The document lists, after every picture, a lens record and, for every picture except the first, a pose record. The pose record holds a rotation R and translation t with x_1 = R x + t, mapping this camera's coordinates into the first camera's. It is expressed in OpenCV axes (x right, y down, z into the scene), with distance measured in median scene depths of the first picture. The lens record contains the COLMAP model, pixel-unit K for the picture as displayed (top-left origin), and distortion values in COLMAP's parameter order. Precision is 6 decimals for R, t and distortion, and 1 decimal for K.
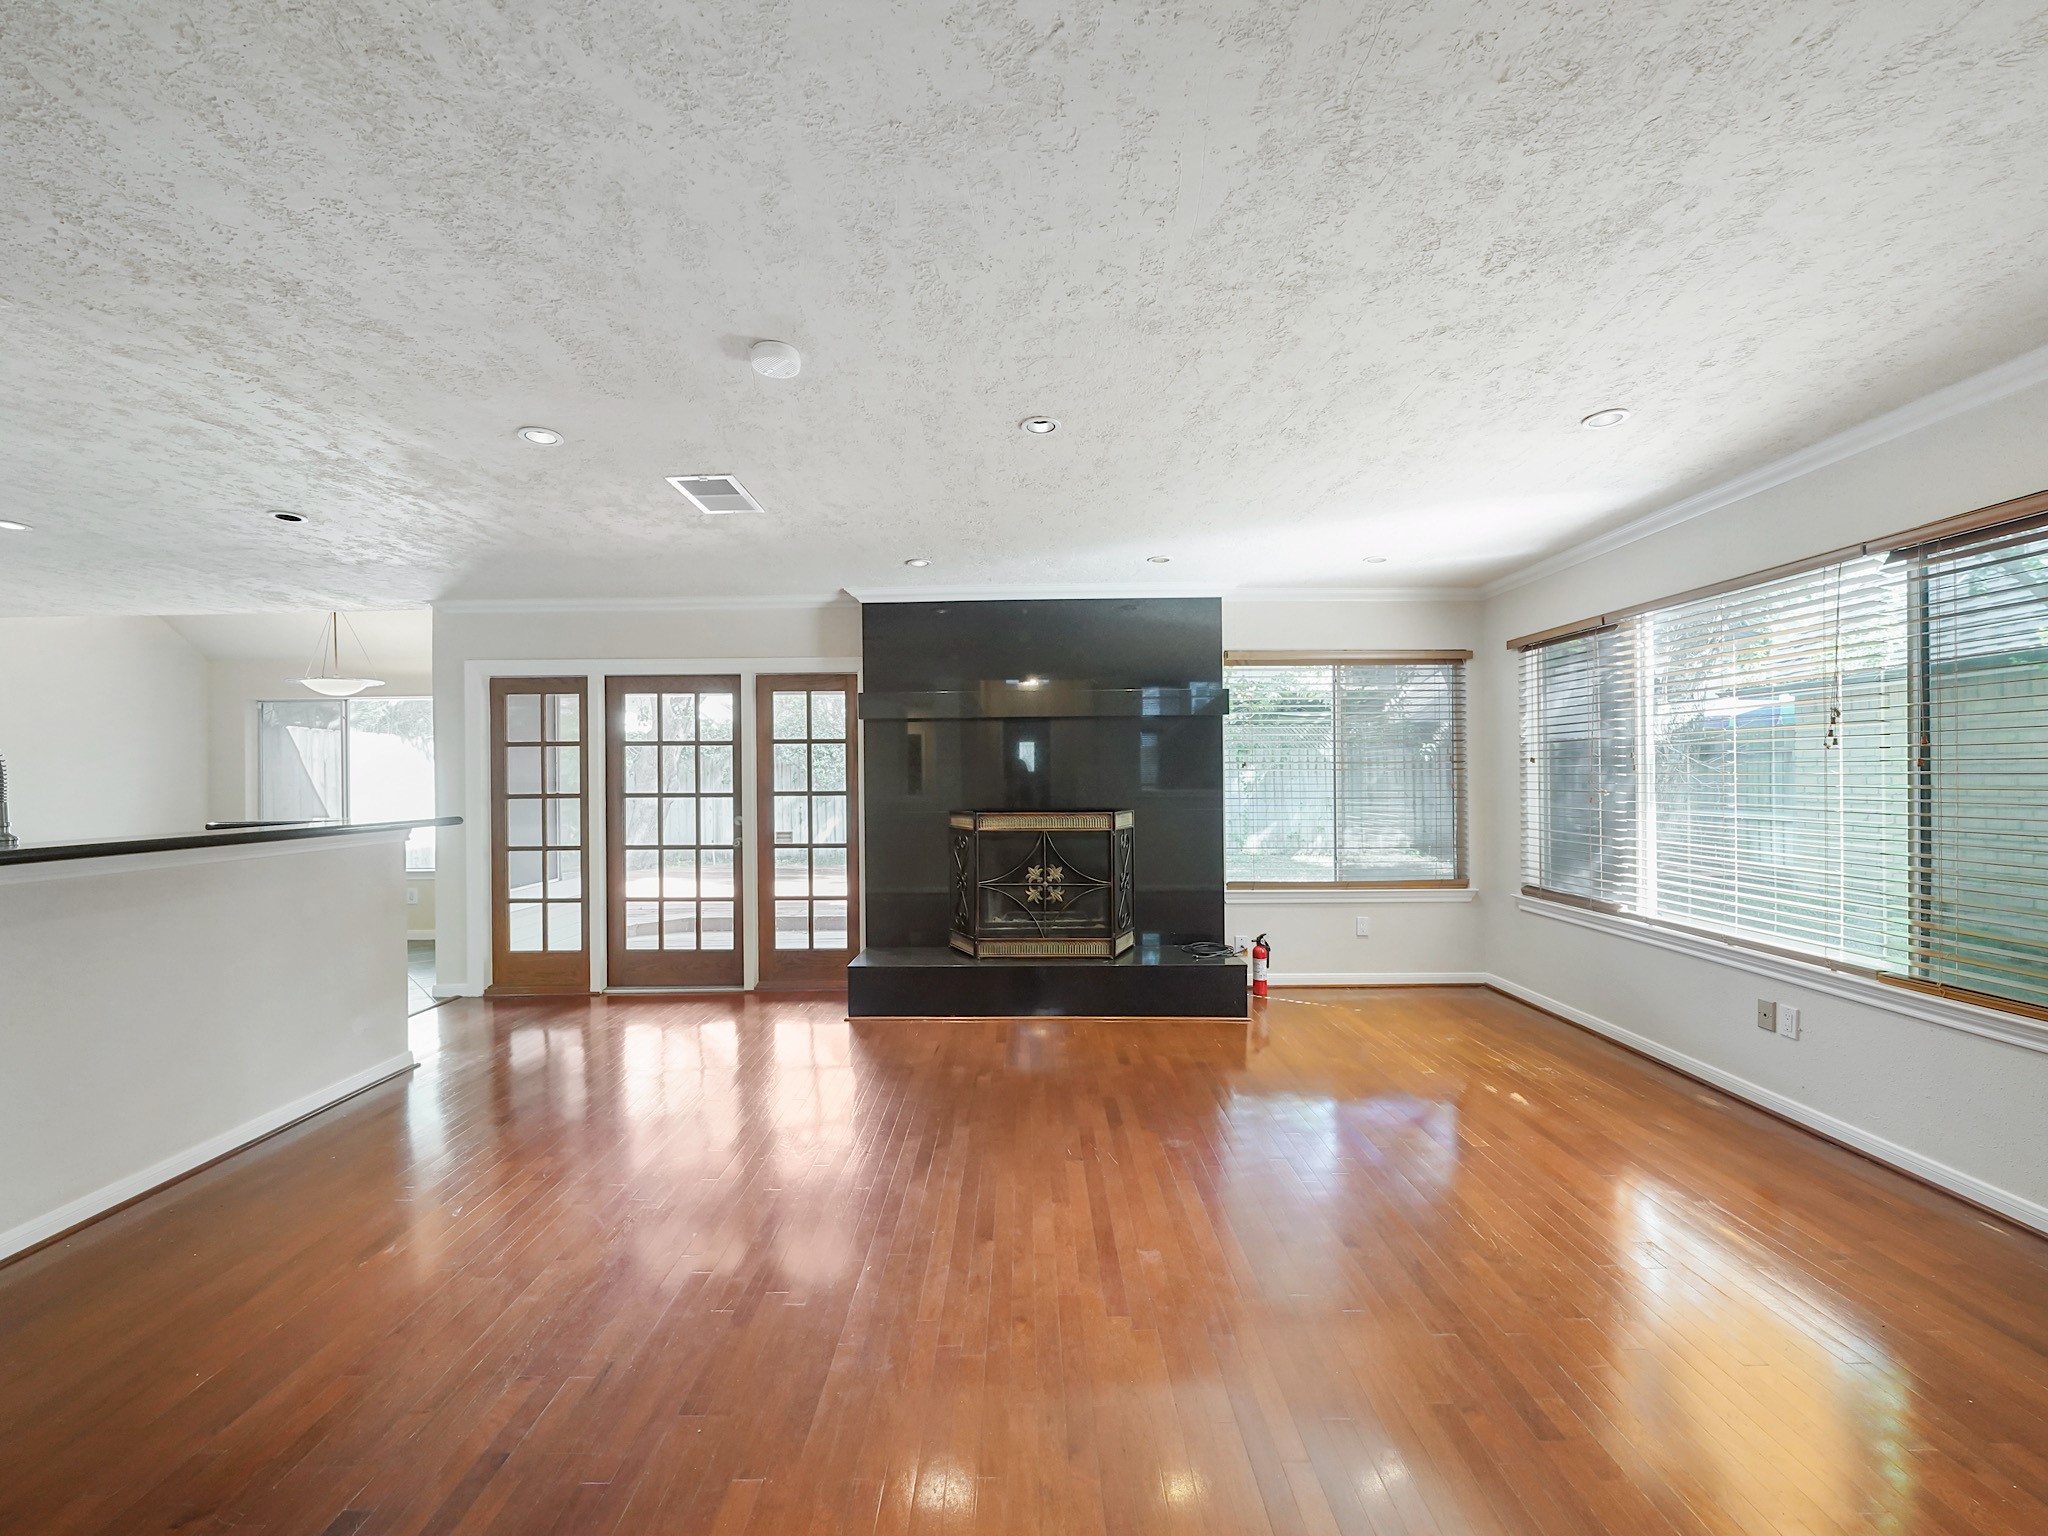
lens RADIAL K [[807.3, 0, 1023.3], [0, 807.3, 776.1], [0, 0, 1]] dist [0.000467, -0.000577]
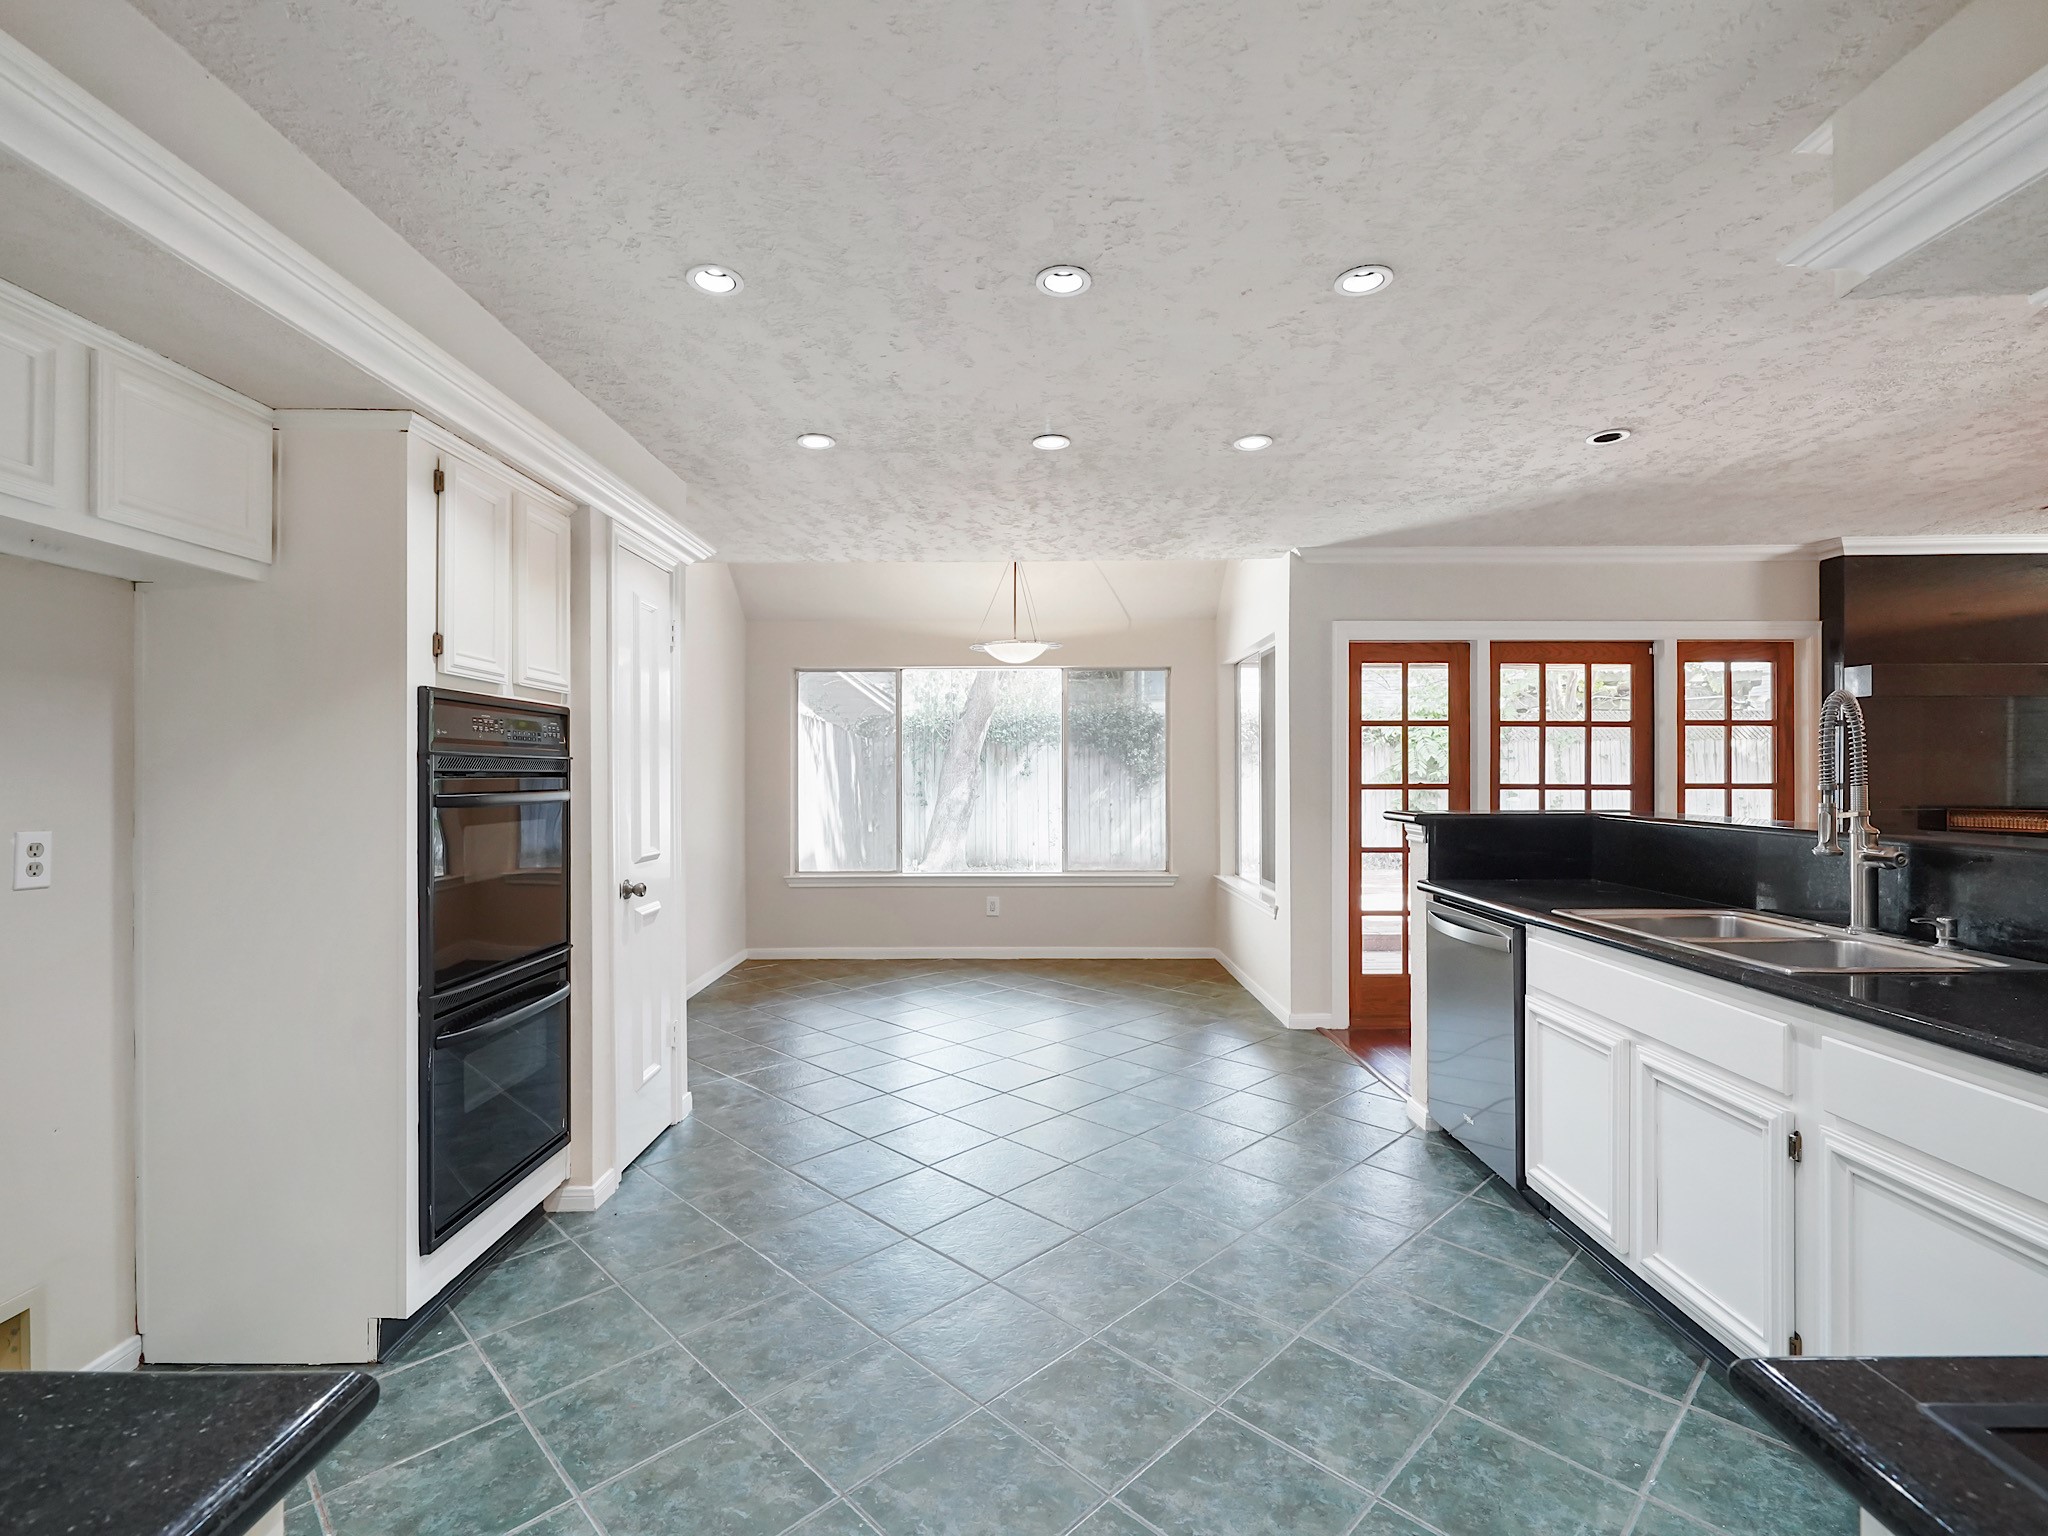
lens RADIAL K [[943.6, 0, 1018.9], [0, 943.6, 772.7], [0, 0, 1]] dist [-0.002301, -0.000306]
pose [[0.999966, 0.007660, -0.003118, -1.000357], [-0.007649, 0.999964, 0.003741, 0.009307], [0.003146, -0.003717, 0.999988, 0.037705]]
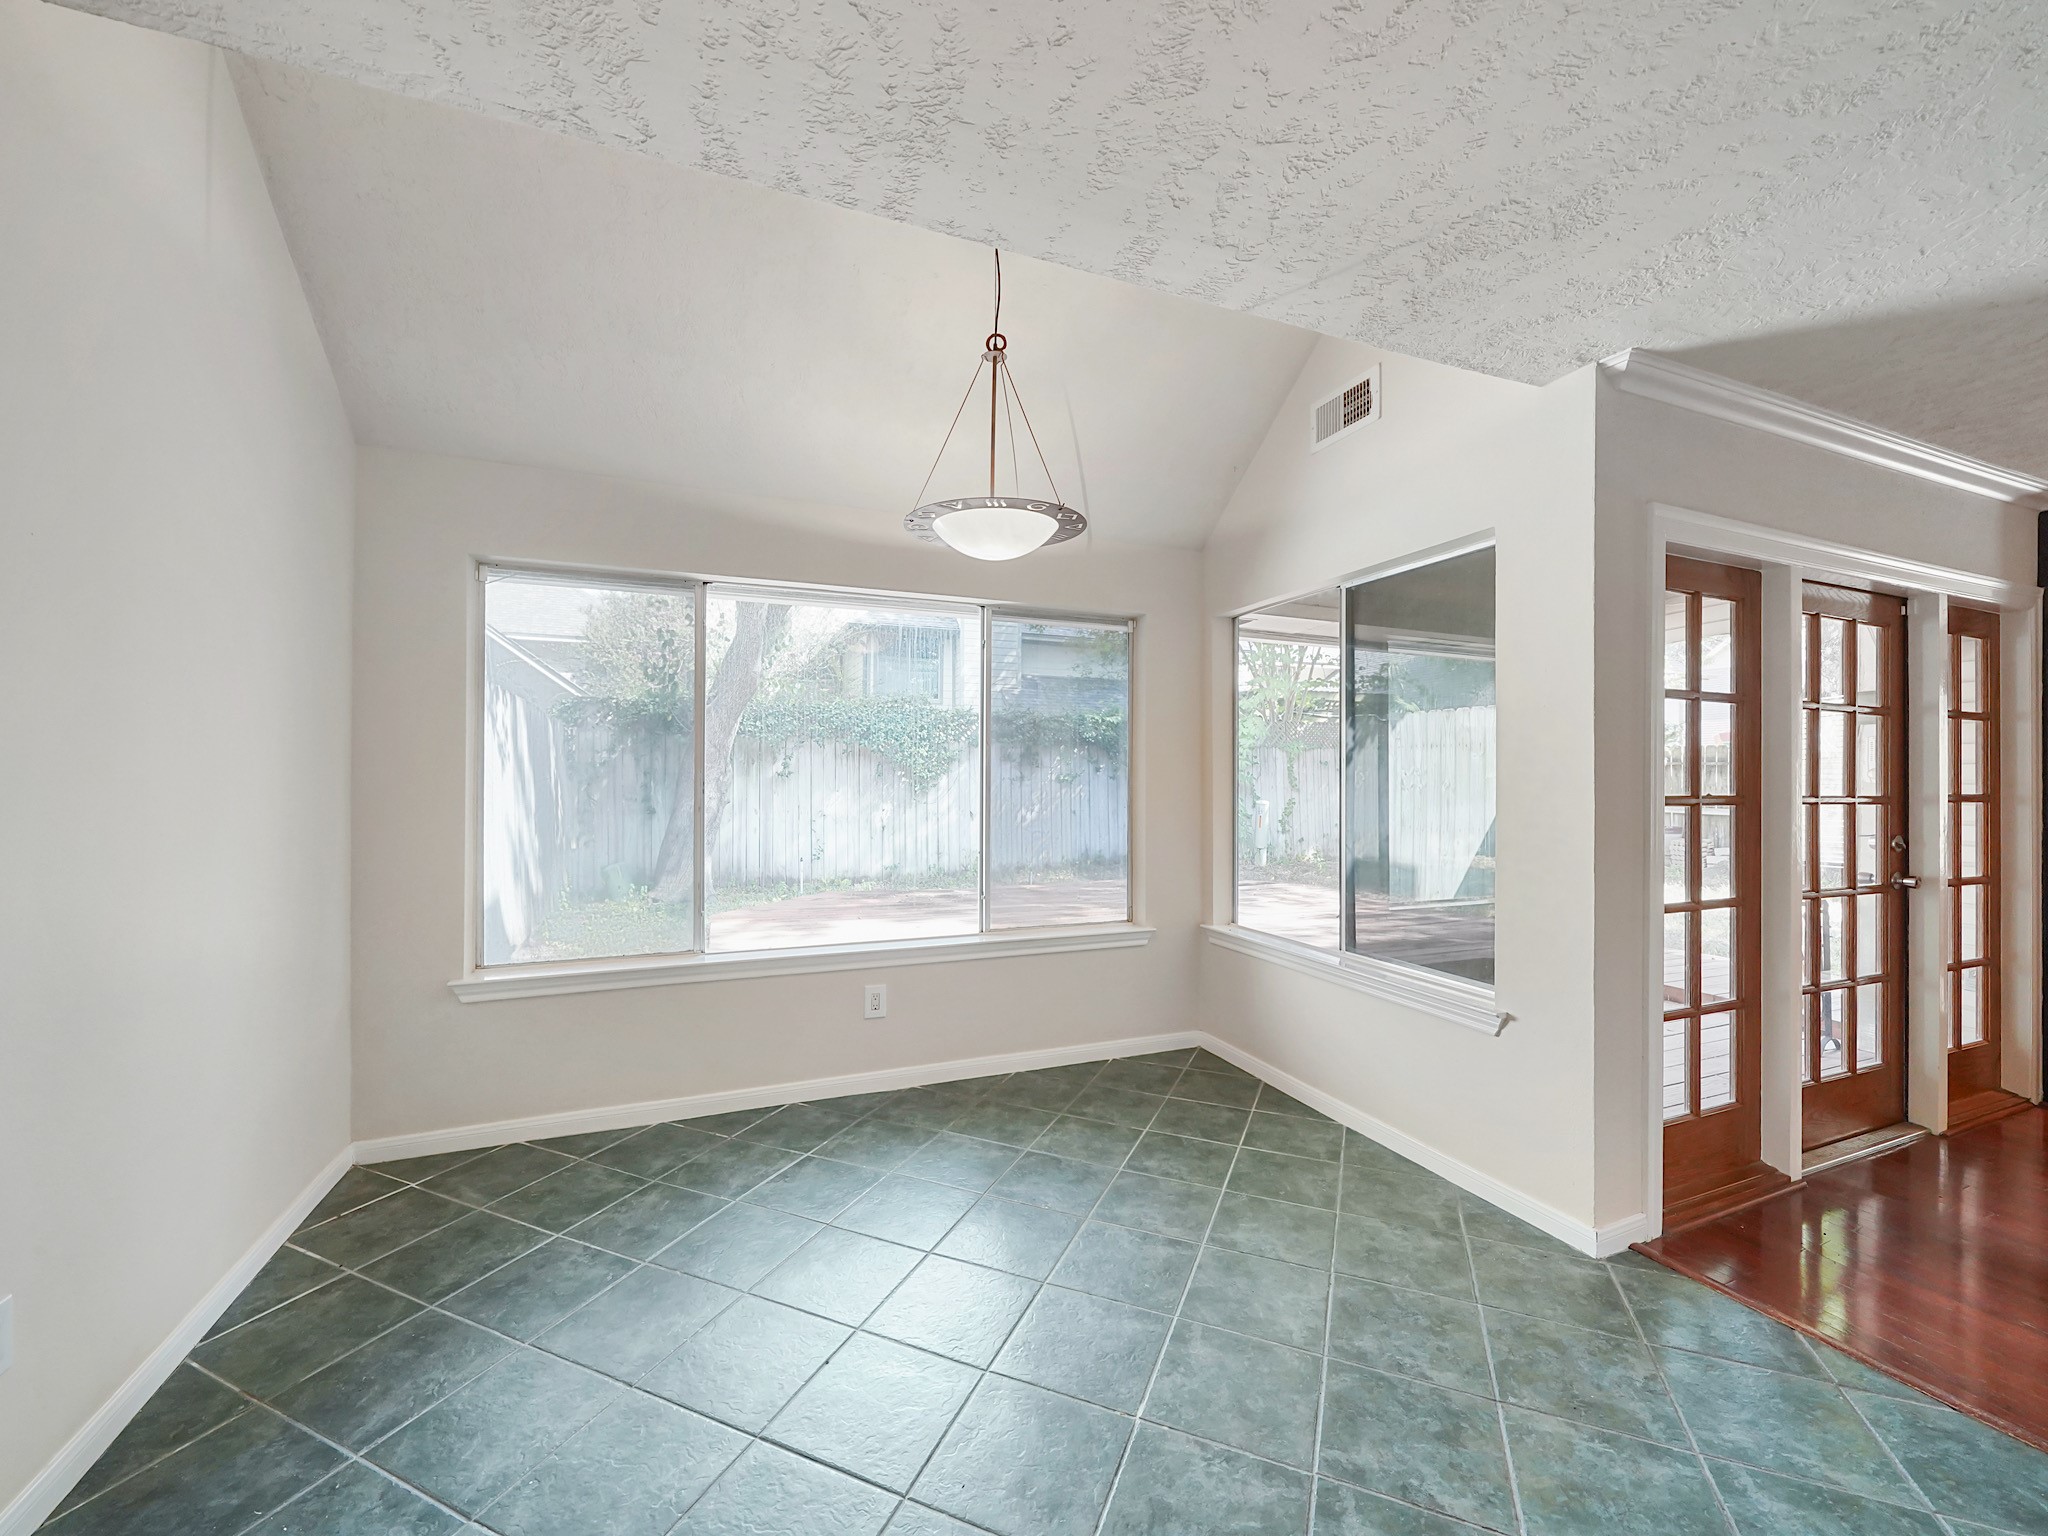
lens RADIAL K [[807.3, 0, 1025.7], [0, 807.3, 777.5], [0, 0, 1]] dist [0.000467, -0.000577]
pose [[0.926339, 0.012774, 0.376475, -1.179046], [-0.015065, 0.999882, 0.003140, 0.014050], [-0.376390, -0.008581, 0.926421, 0.707971]]
